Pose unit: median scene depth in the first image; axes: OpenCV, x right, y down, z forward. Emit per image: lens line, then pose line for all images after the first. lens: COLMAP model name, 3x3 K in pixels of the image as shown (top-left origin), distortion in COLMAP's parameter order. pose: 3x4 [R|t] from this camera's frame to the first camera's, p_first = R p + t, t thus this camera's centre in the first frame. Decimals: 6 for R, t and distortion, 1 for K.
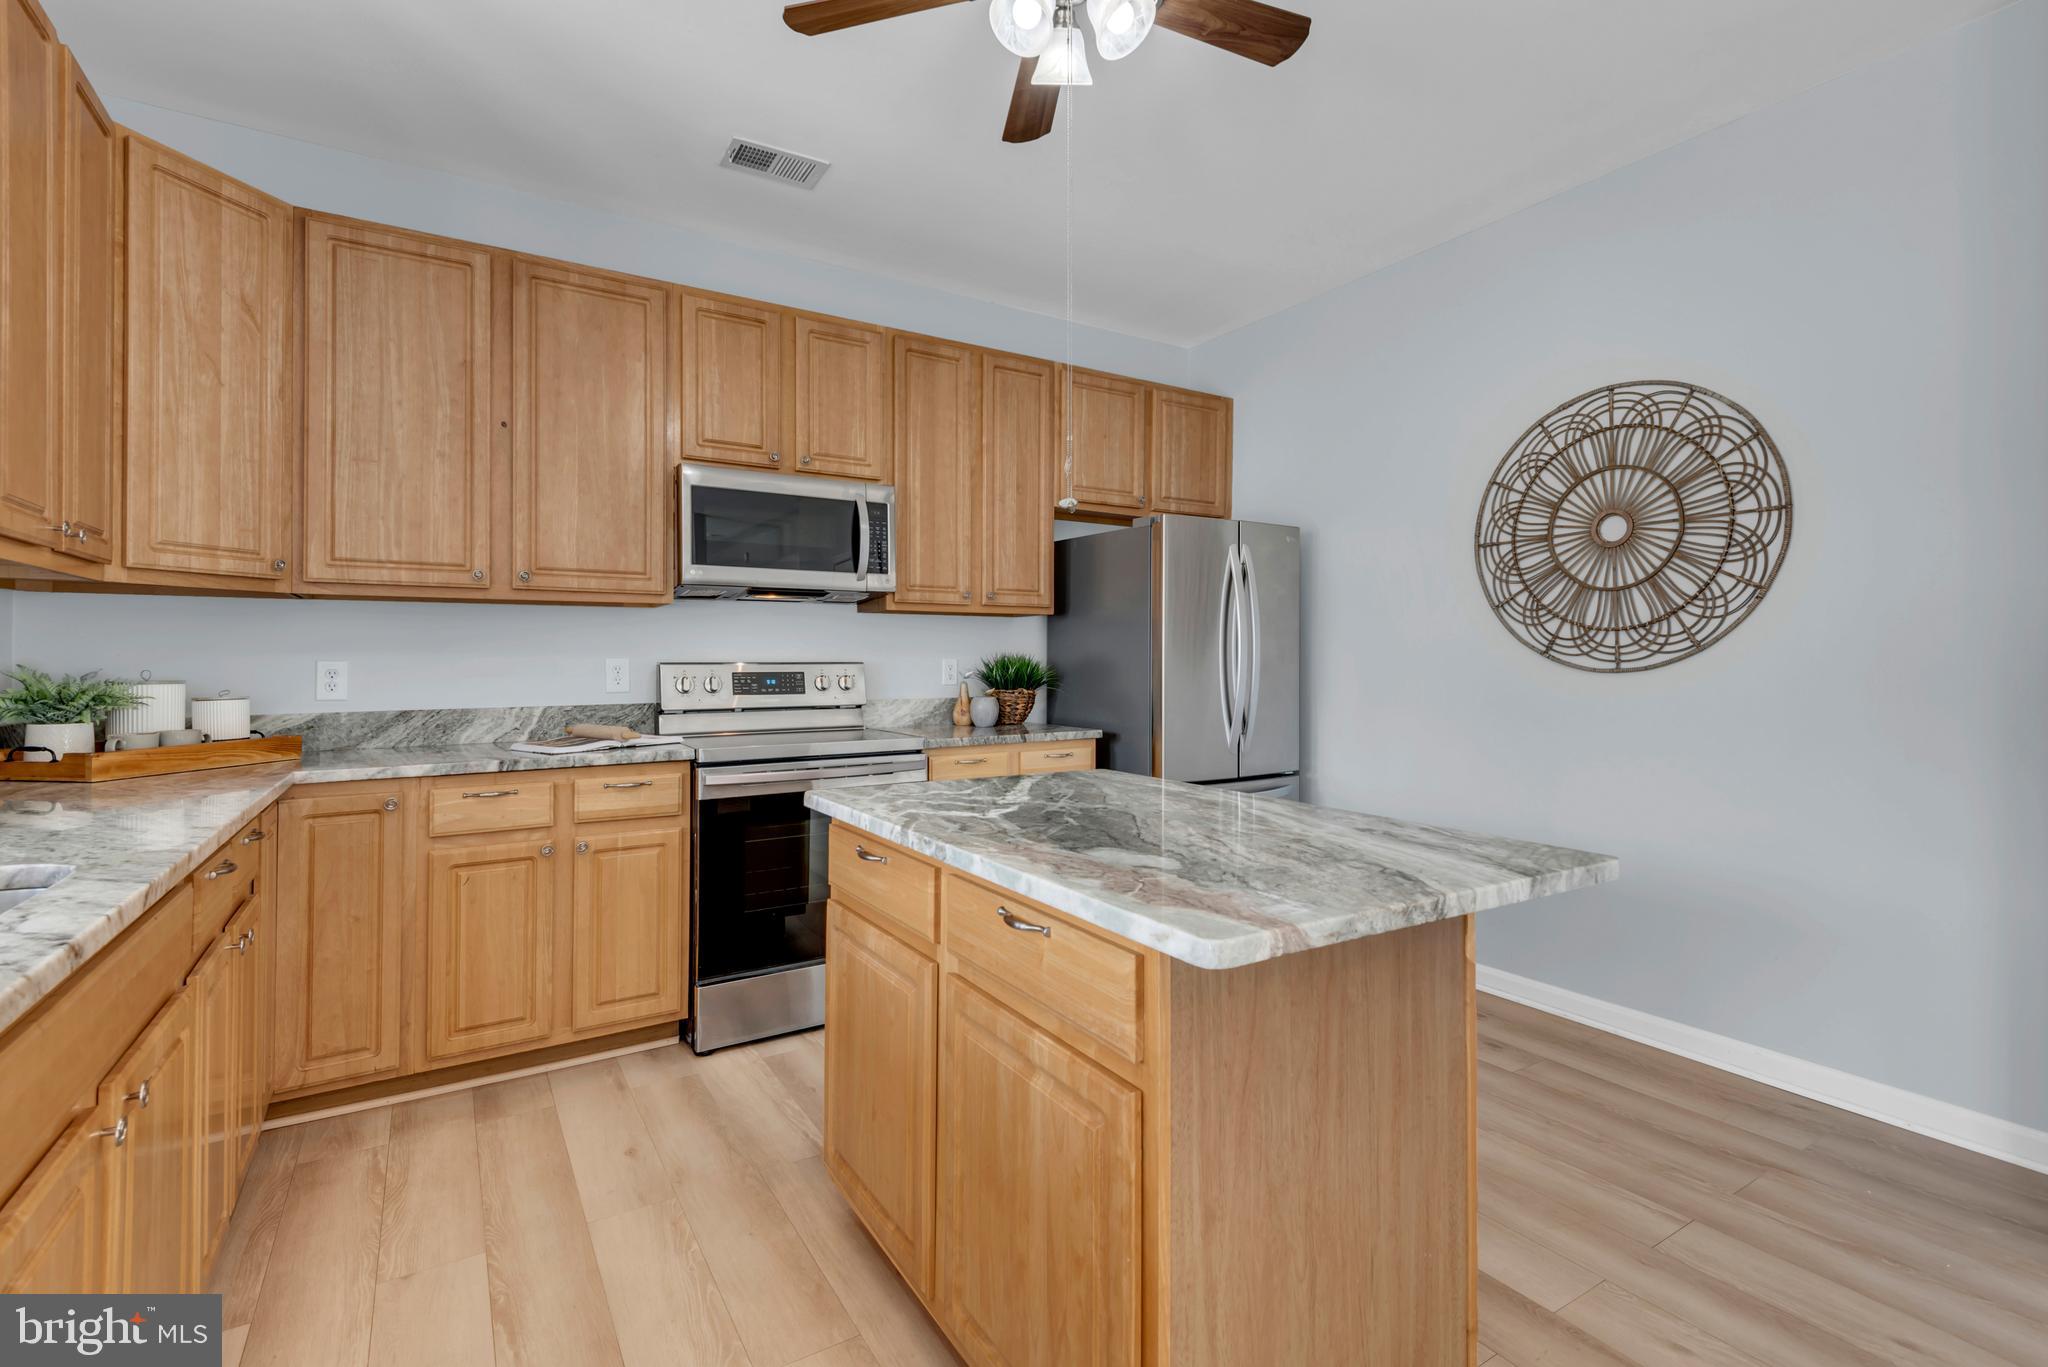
lens RADIAL K [[914.3, 0, 1035.3], [0, 914.3, 656.0], [0, 0, 1]] dist [0.002336, -0.002362]
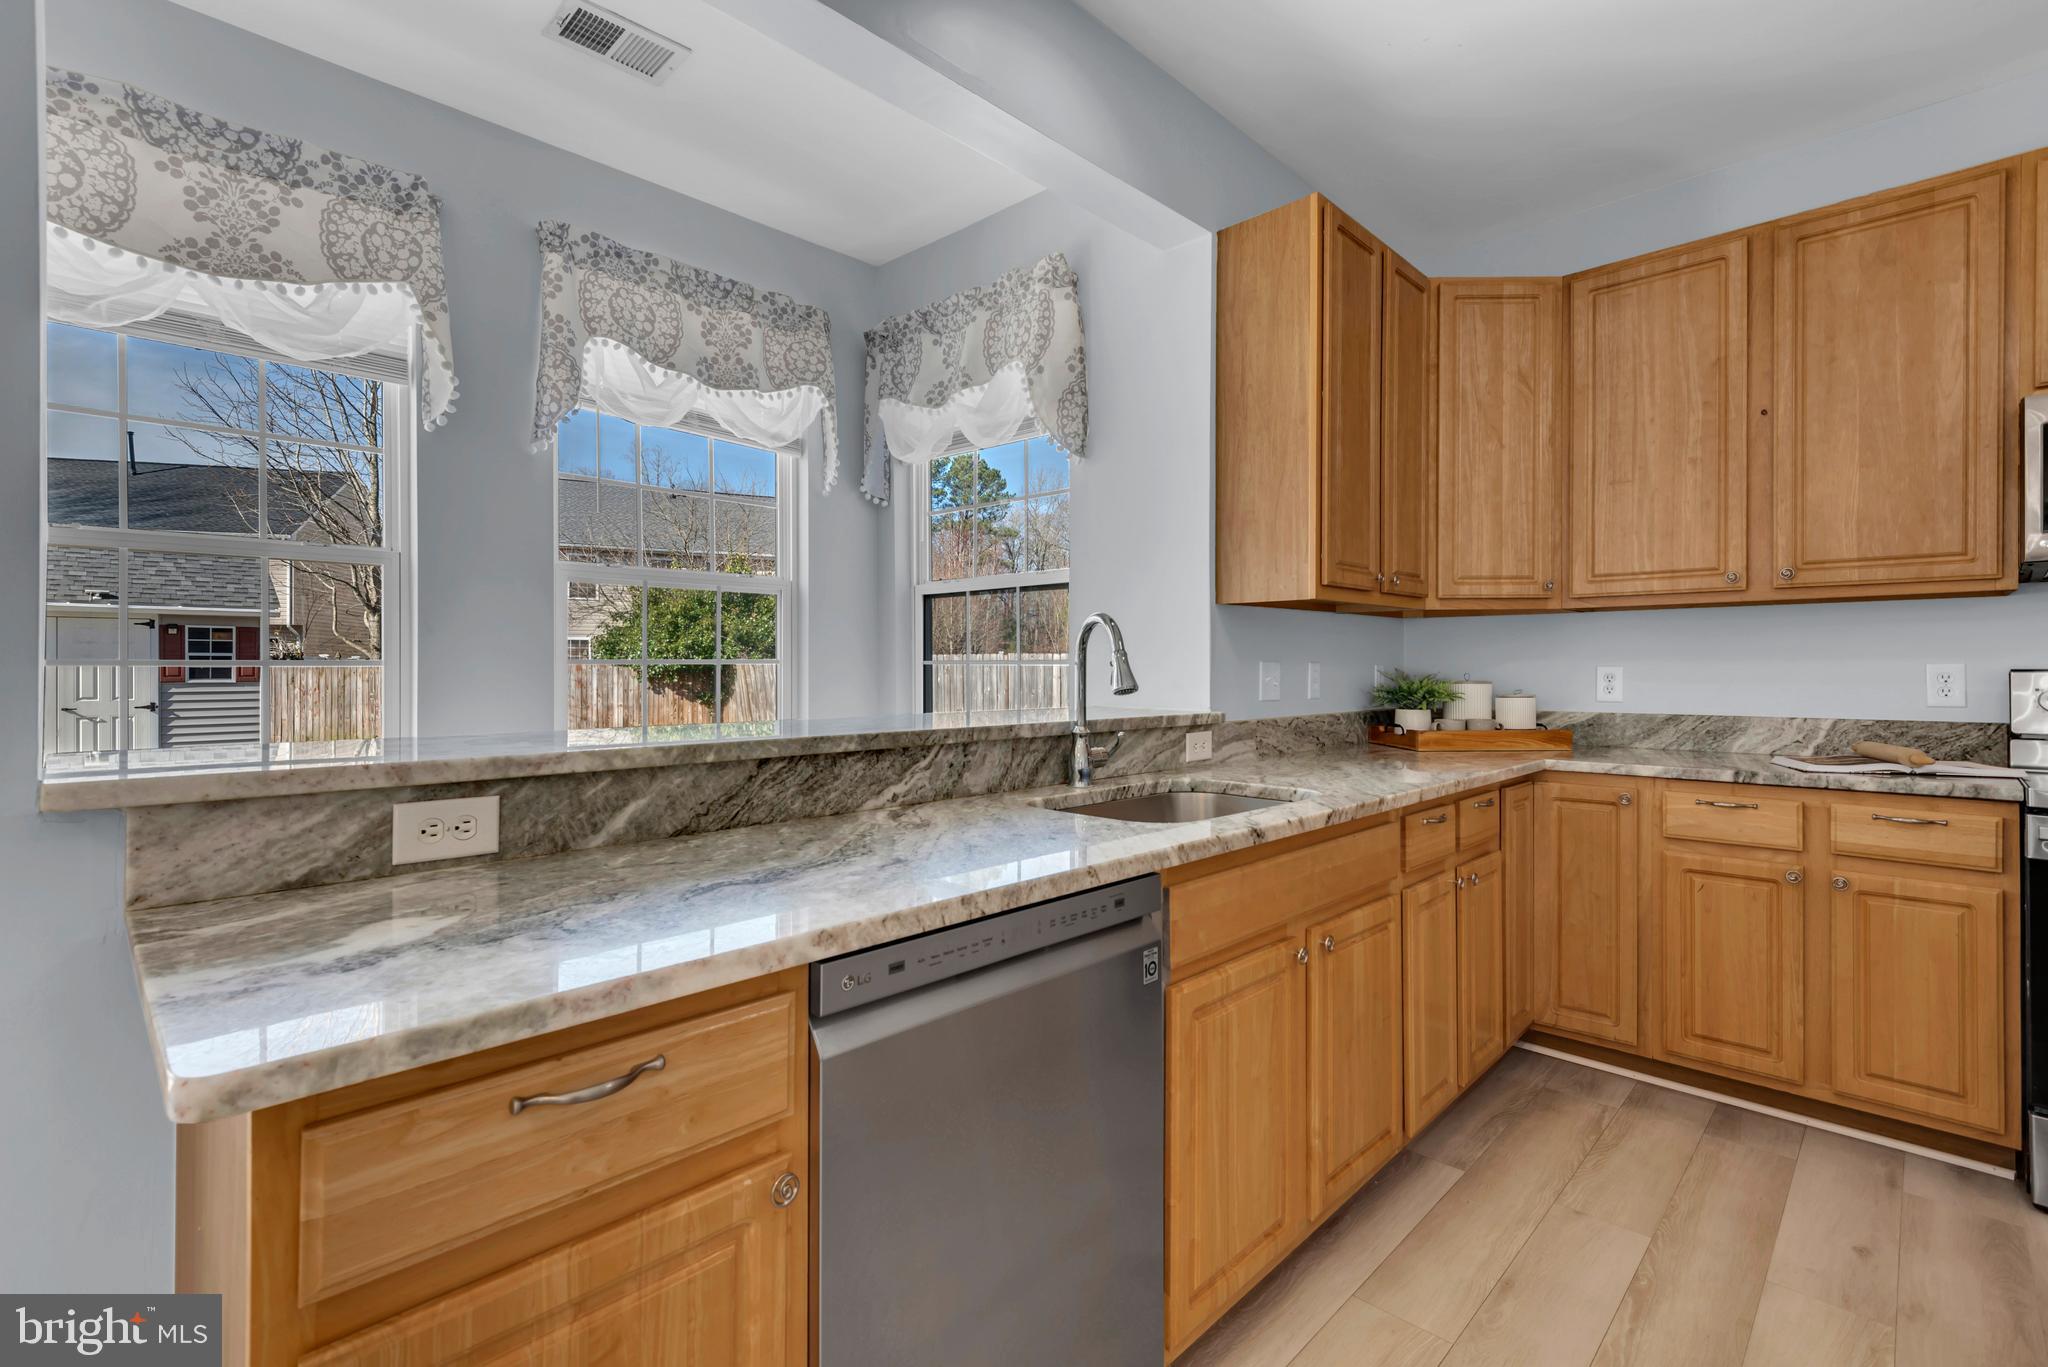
lens RADIAL K [[914.3, 0, 1018.8], [0, 914.3, 678.8], [0, 0, 1]] dist [0.002336, -0.002362]
pose [[0.233706, 0.014135, -0.972205, 0.163919], [0.003479, 0.999876, 0.015374, 0.000770], [0.972301, -0.006976, 0.233628, 0.048160]]
